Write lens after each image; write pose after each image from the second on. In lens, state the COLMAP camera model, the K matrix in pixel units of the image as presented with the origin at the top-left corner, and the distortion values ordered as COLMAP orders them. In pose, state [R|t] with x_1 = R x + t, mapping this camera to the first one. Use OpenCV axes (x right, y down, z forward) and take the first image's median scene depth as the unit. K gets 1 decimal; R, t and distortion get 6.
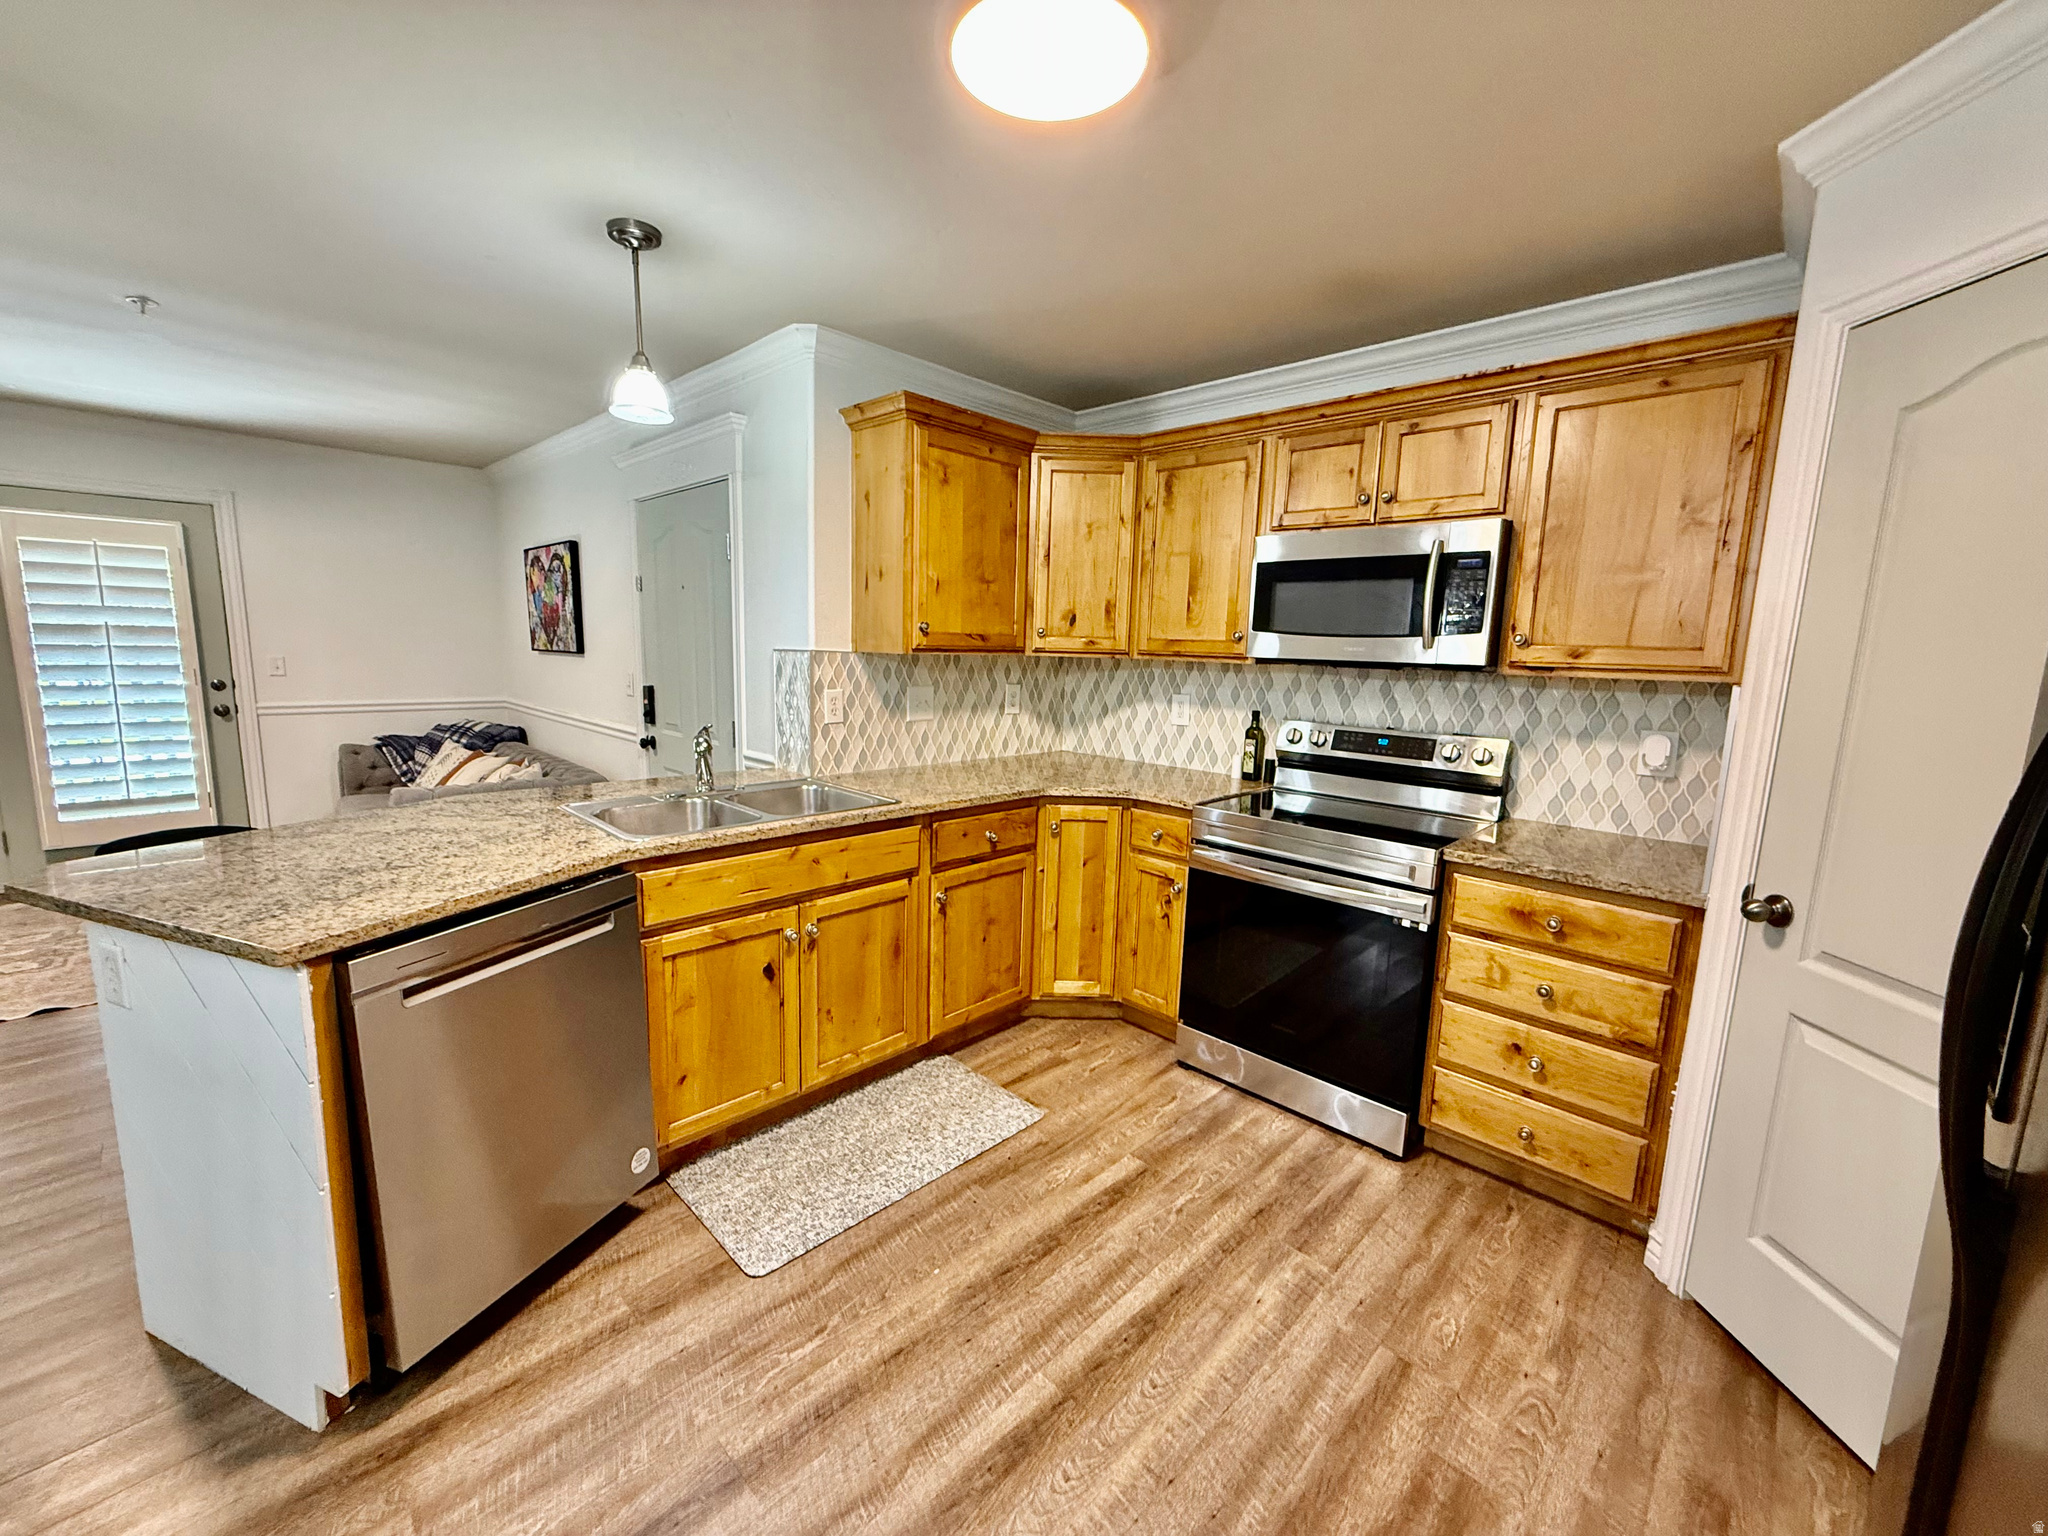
lens RADIAL K [[814.9, 0, 1015.4], [0, 814.9, 768.0], [0, 0, 1]] dist [-0.001235, -0.000141]
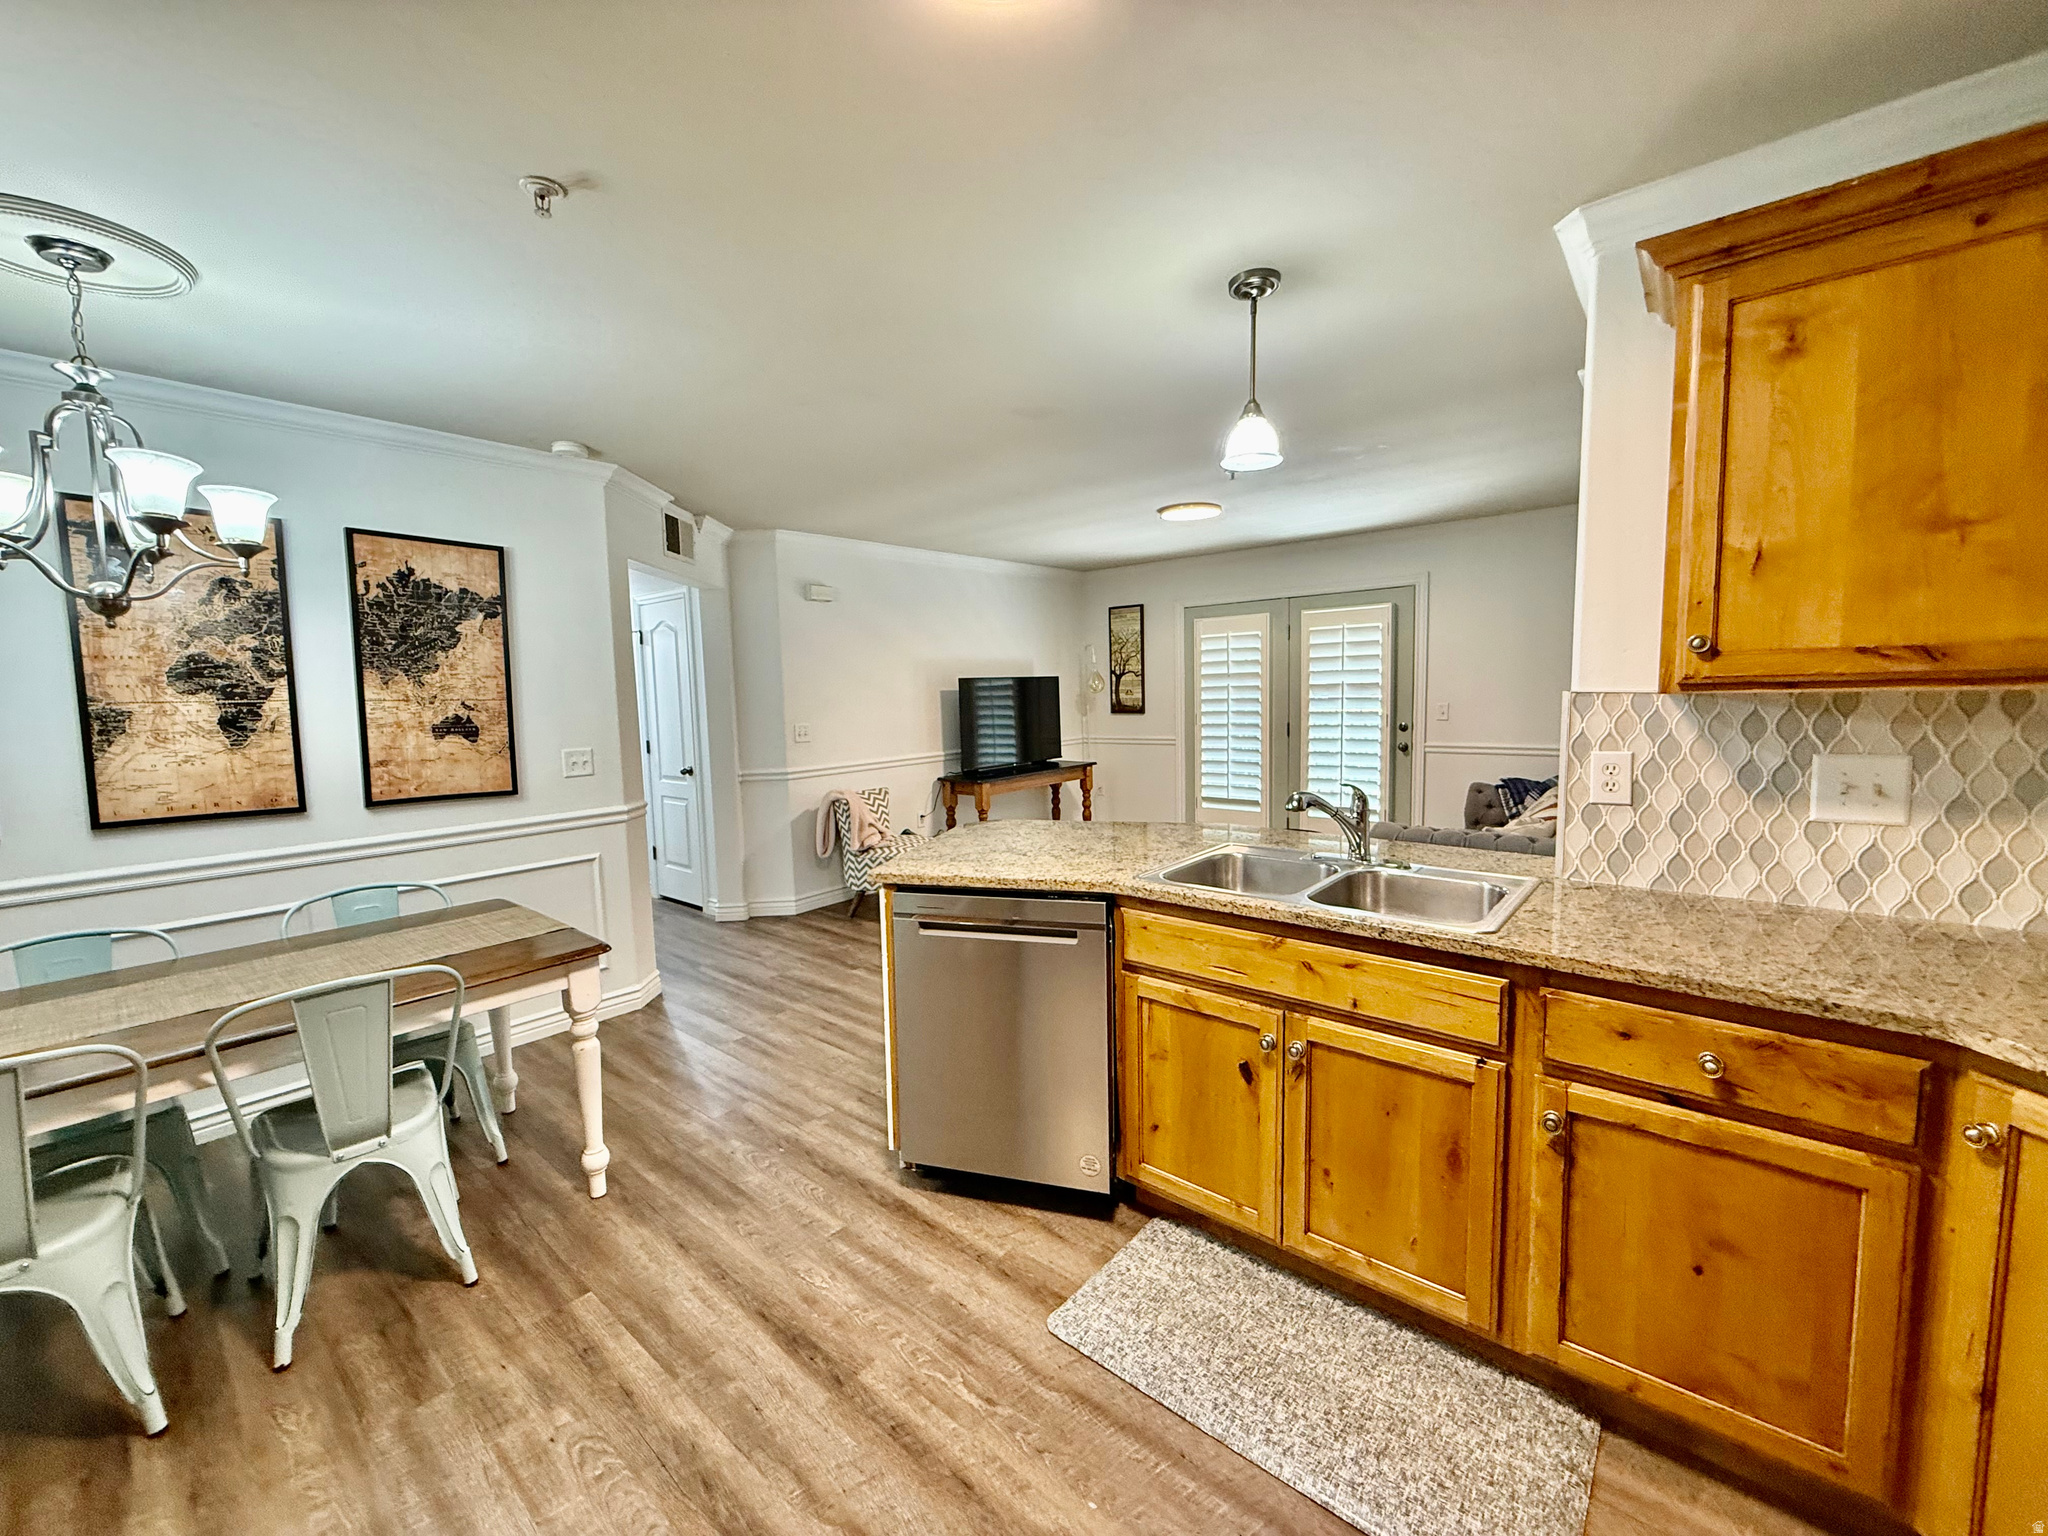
lens RADIAL K [[814.9, 0, 1015.4], [0, 814.9, 768.0], [0, 0, 1]] dist [-0.001235, -0.000141]
pose [[0.065547, 0.068124, -0.995521, 0.404886], [-0.120459, 0.990911, 0.059878, -0.069335], [0.990552, 0.115995, 0.073157, 0.524333]]
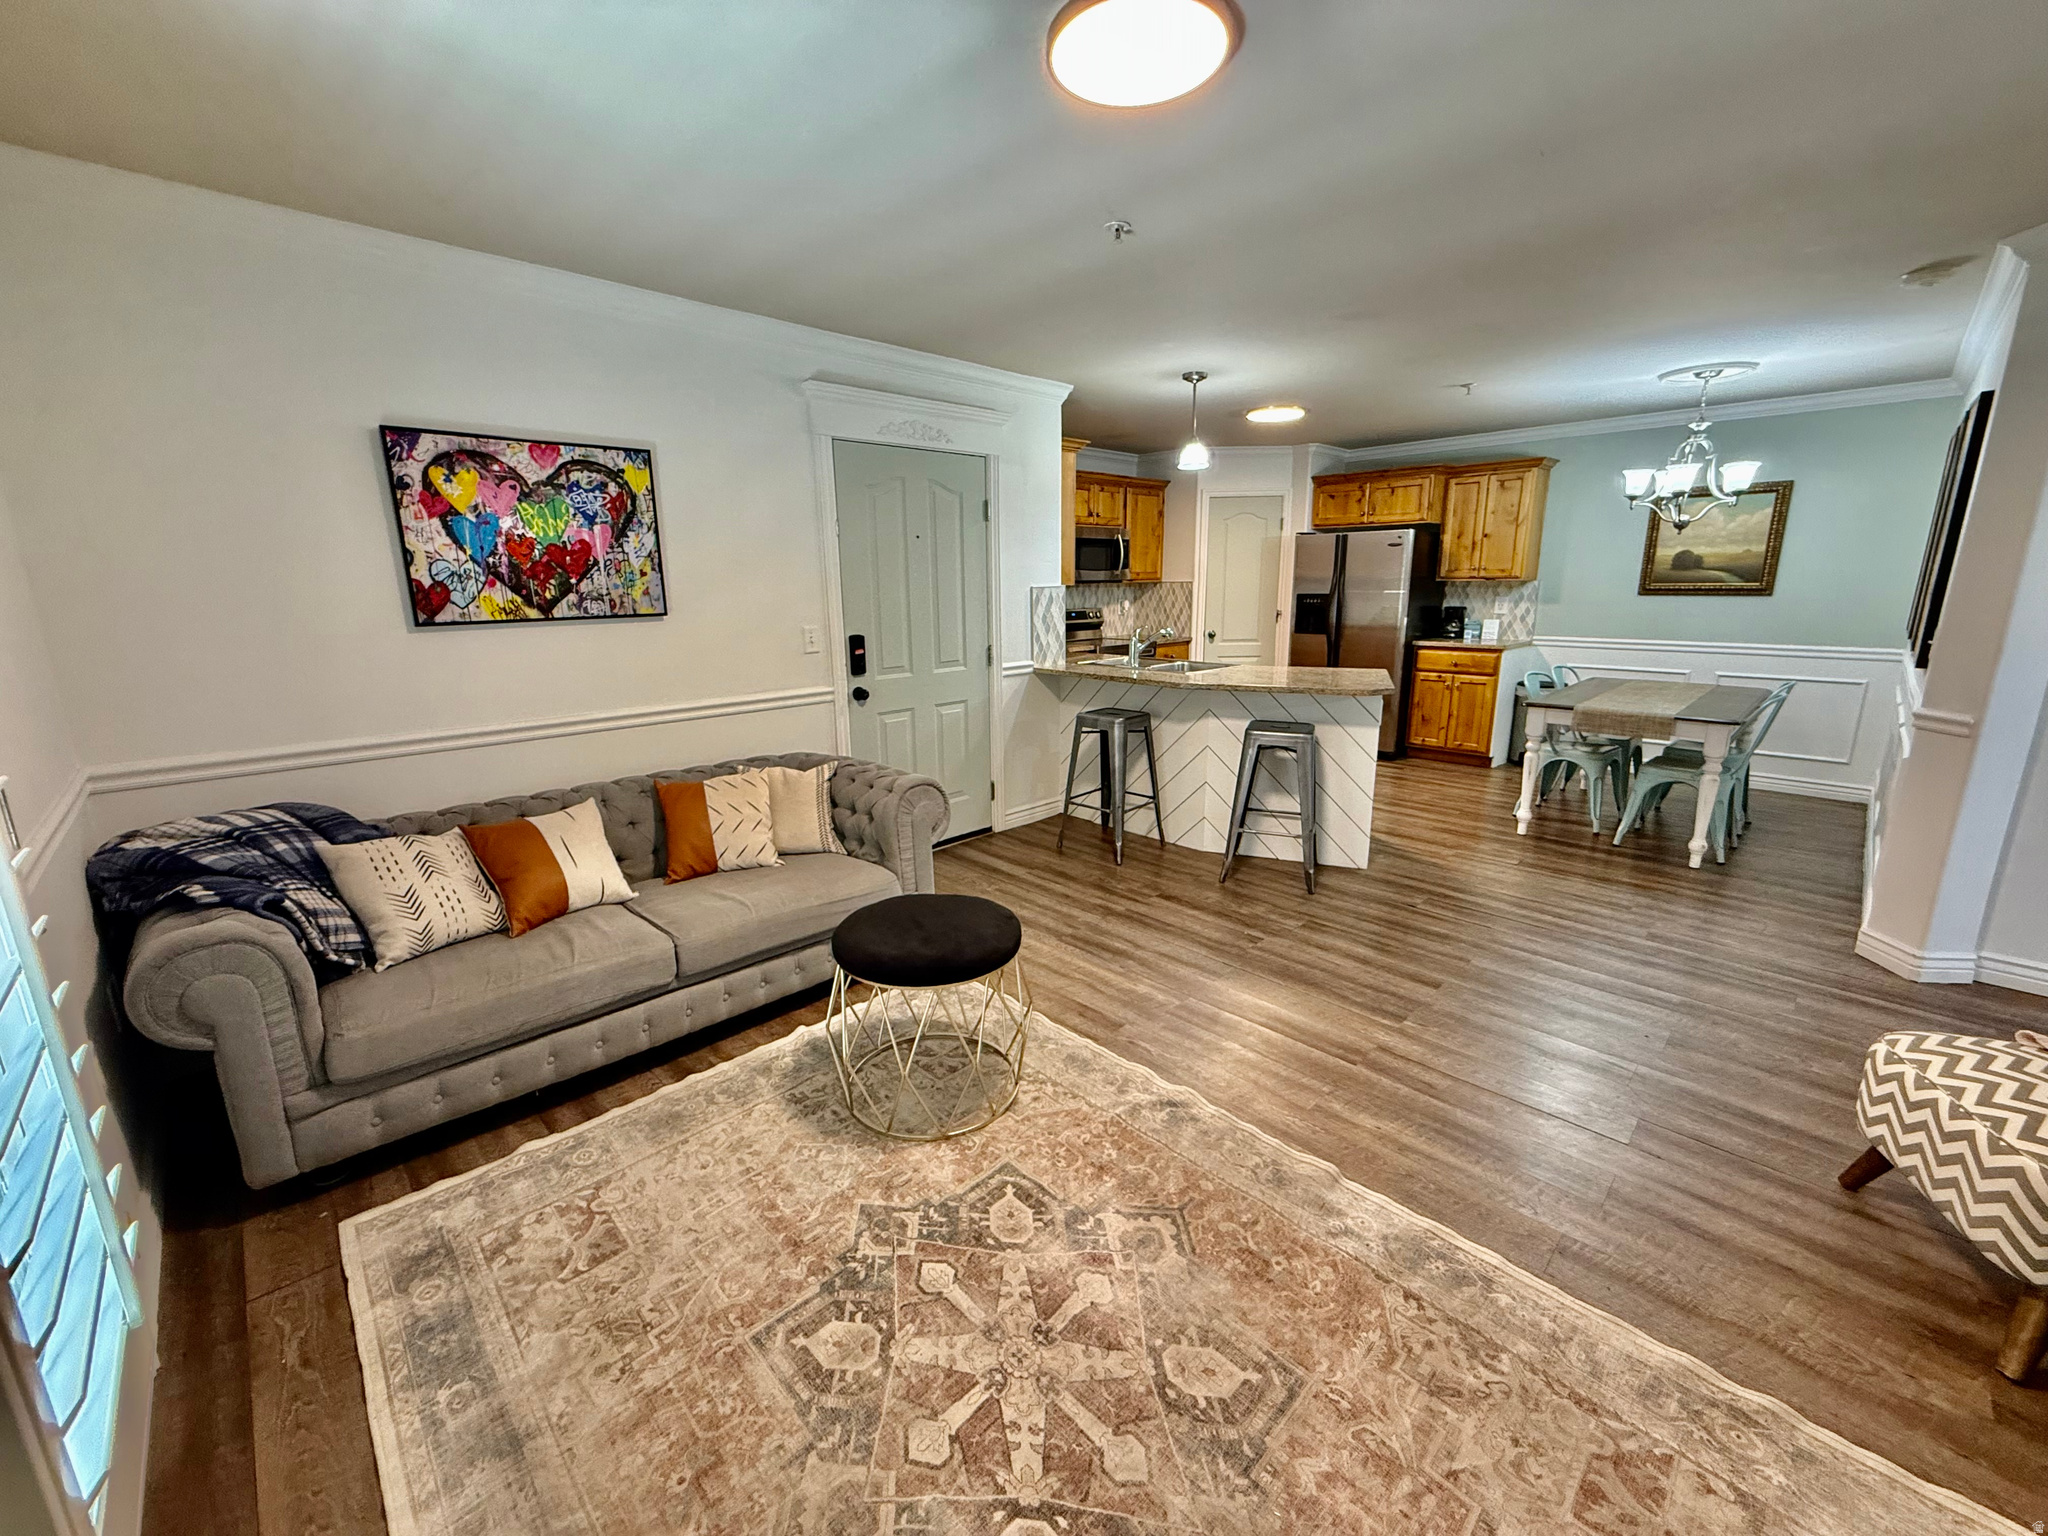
lens RADIAL K [[814.9, 0, 1015.4], [0, 814.9, 768.0], [0, 0, 1]] dist [-0.001235, -0.000141]
pose [[0.027920, -0.255332, 0.966450, -1.991607], [0.162623, 0.955107, 0.247637, -0.222840], [-0.986293, 0.150253, 0.068190, 1.075017]]
